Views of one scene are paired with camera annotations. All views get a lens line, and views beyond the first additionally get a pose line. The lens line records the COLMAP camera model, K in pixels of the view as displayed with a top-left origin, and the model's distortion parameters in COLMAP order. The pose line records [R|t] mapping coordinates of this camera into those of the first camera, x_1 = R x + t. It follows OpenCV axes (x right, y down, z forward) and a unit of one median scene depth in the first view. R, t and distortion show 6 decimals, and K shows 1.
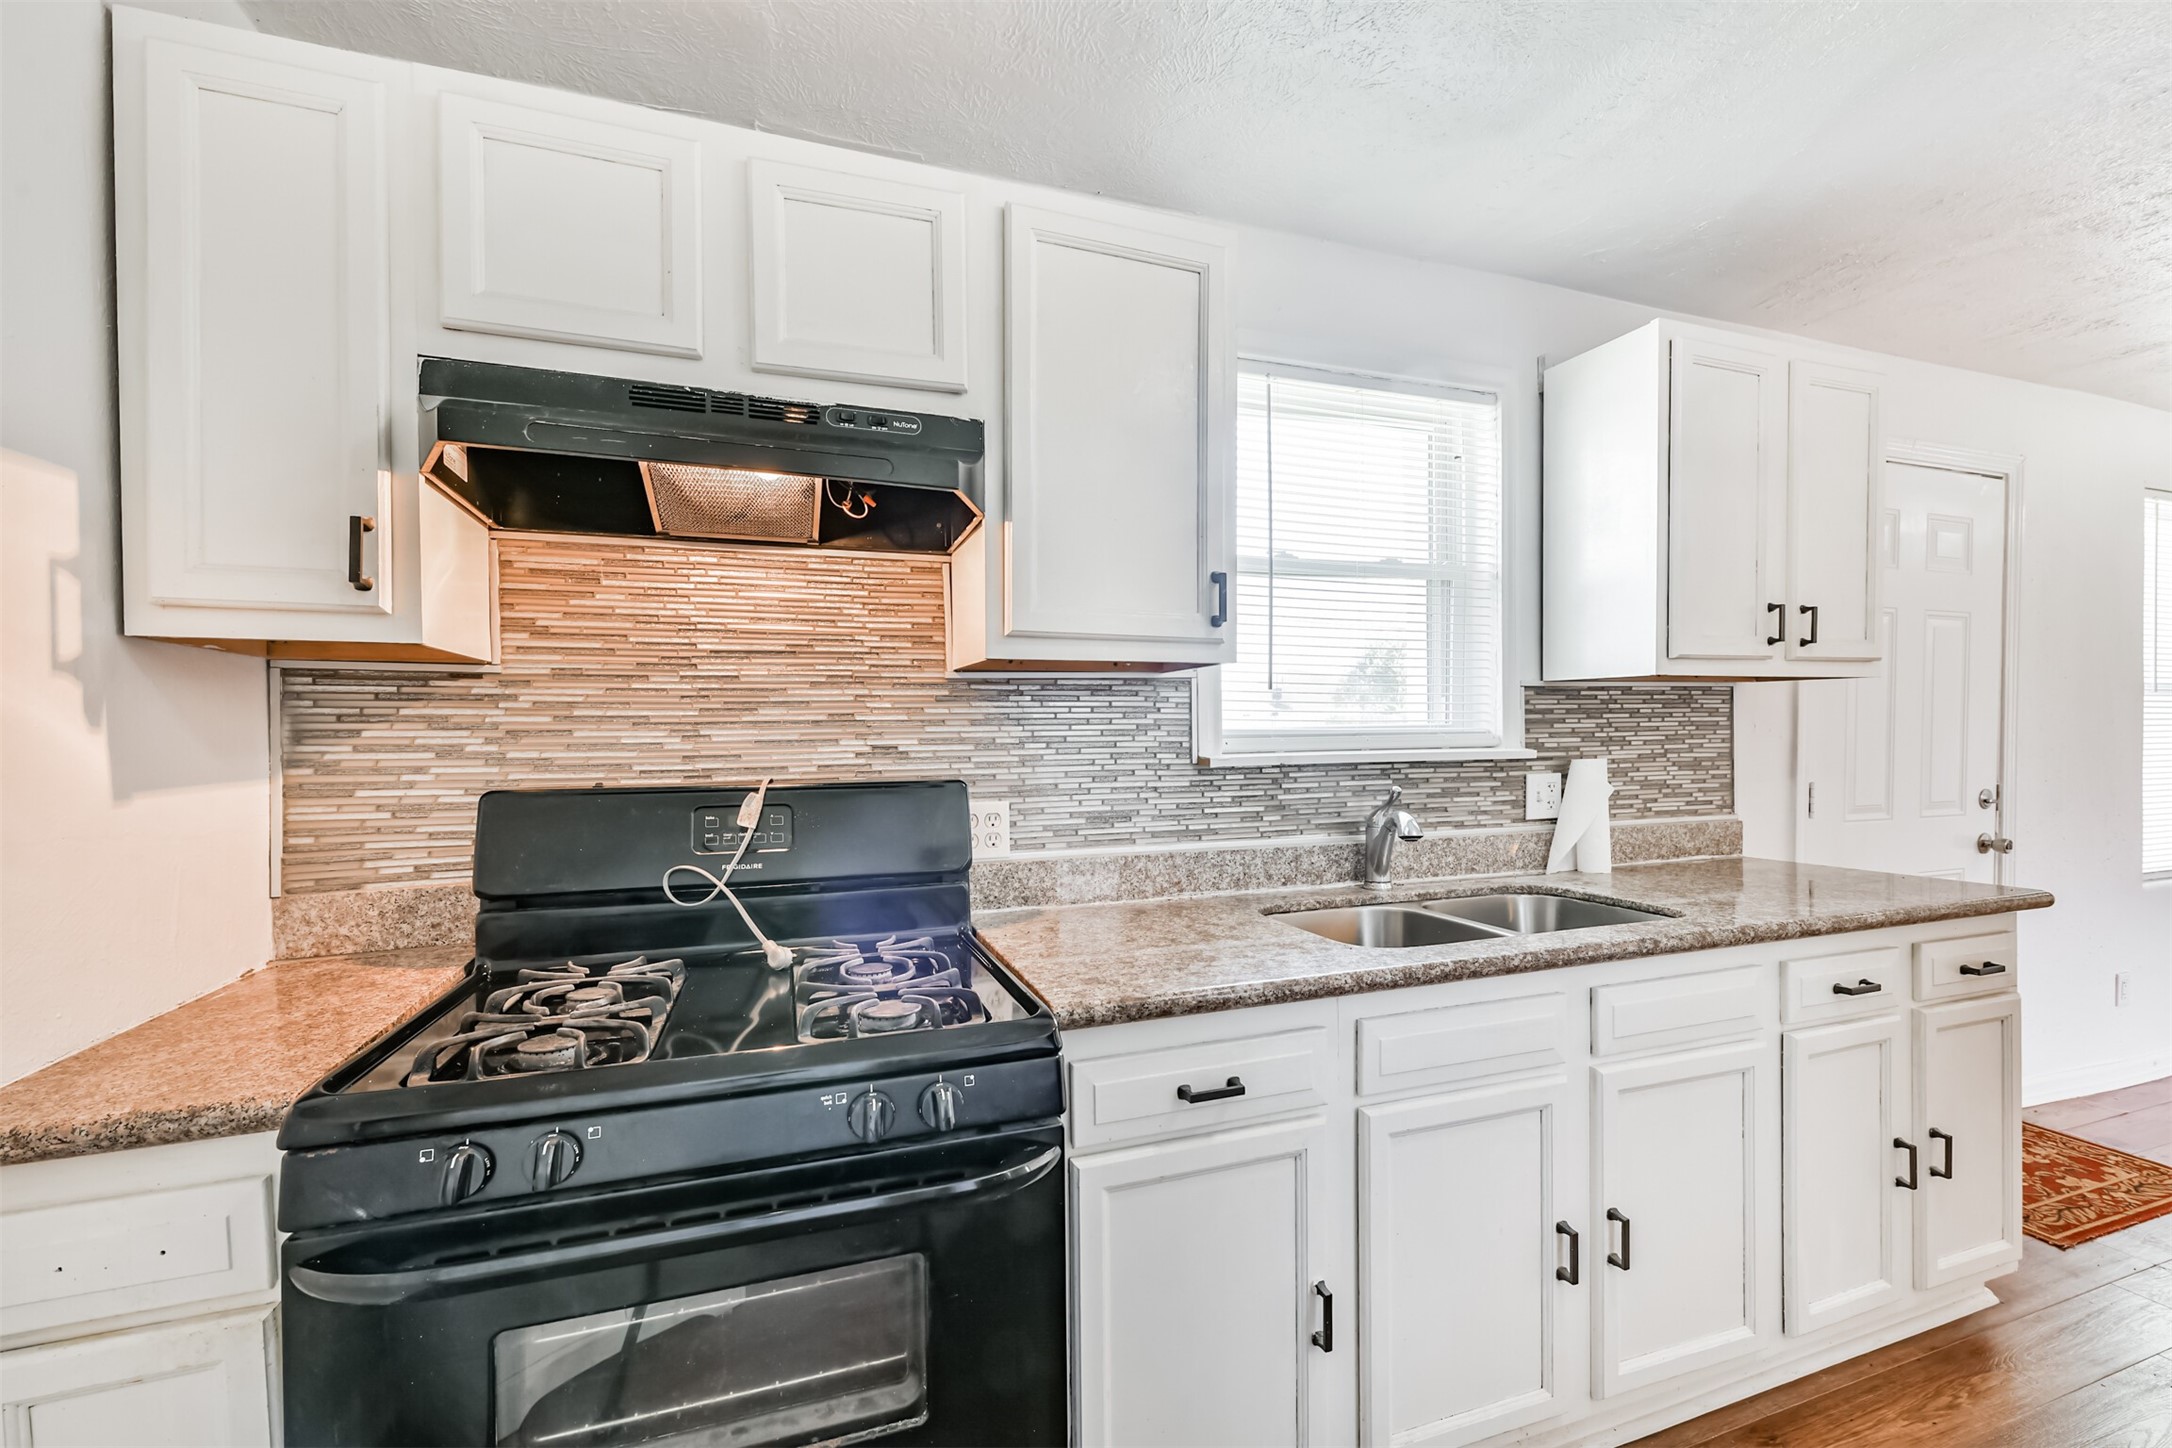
lens RADIAL K [[921.9, 0, 1090.7], [0, 921.9, 762.7], [0, 0, 1]] dist [-0.002158, -0.000161]
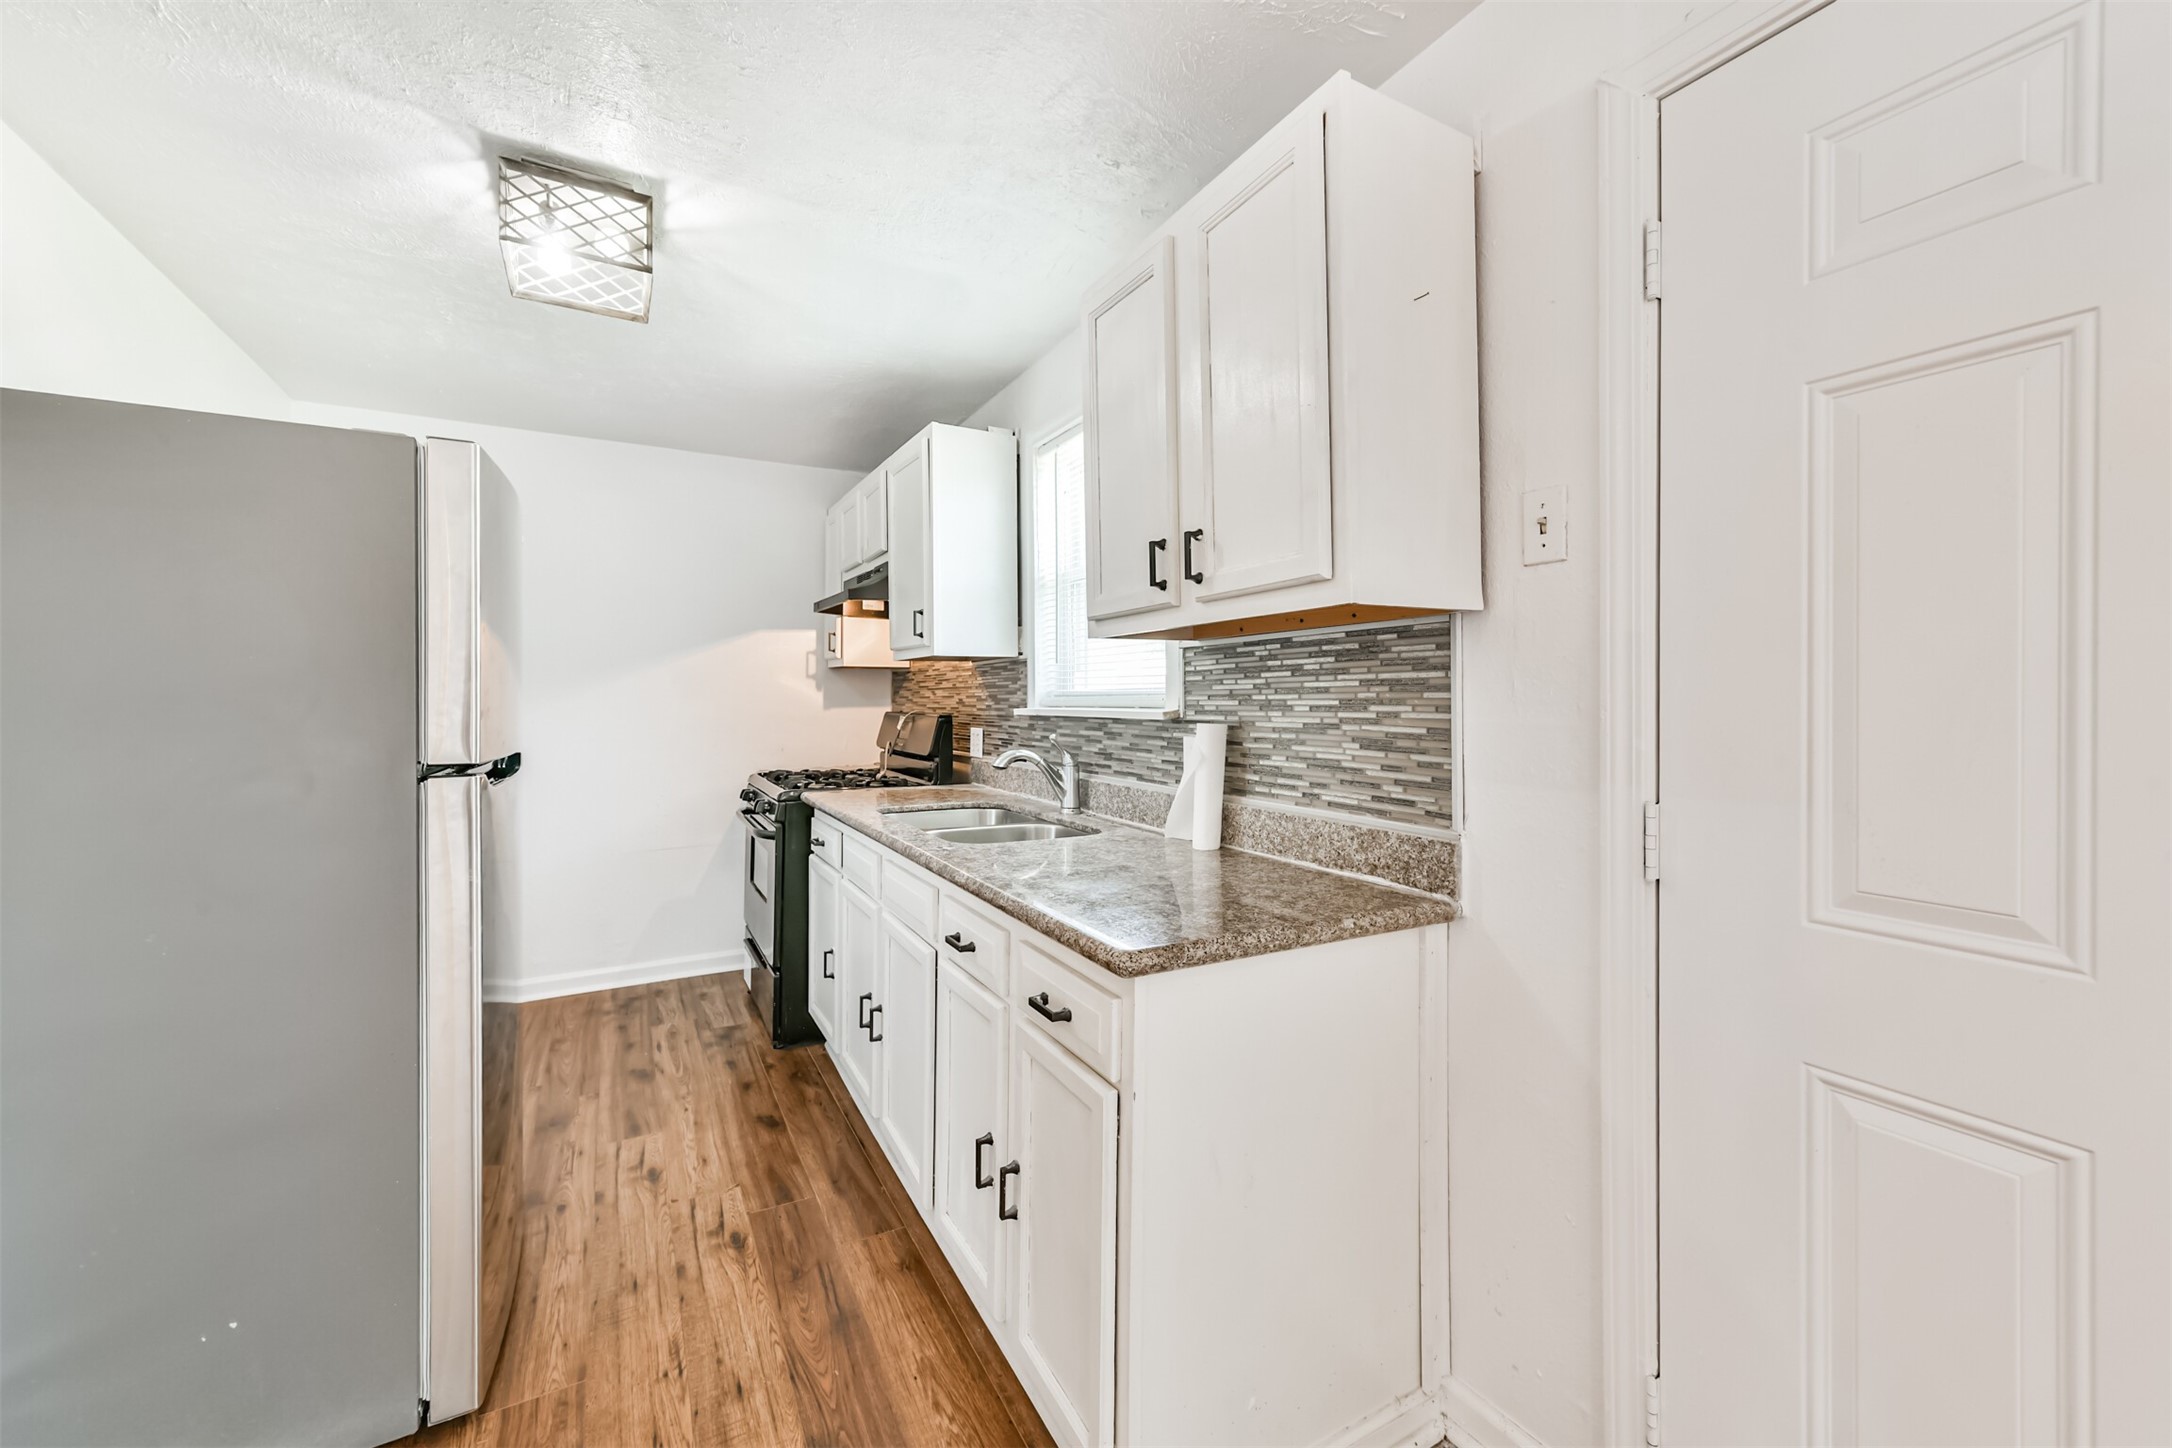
lens RADIAL K [[853.1, 0, 1086.0], [0, 853.1, 724.0], [0, 0, 1]] dist [-0.001771, -0.000463]
pose [[0.161766, 0.043612, -0.985865, 1.283183], [-0.023844, 0.998904, 0.040276, -0.033373], [0.986541, 0.016991, 0.162629, 0.705997]]
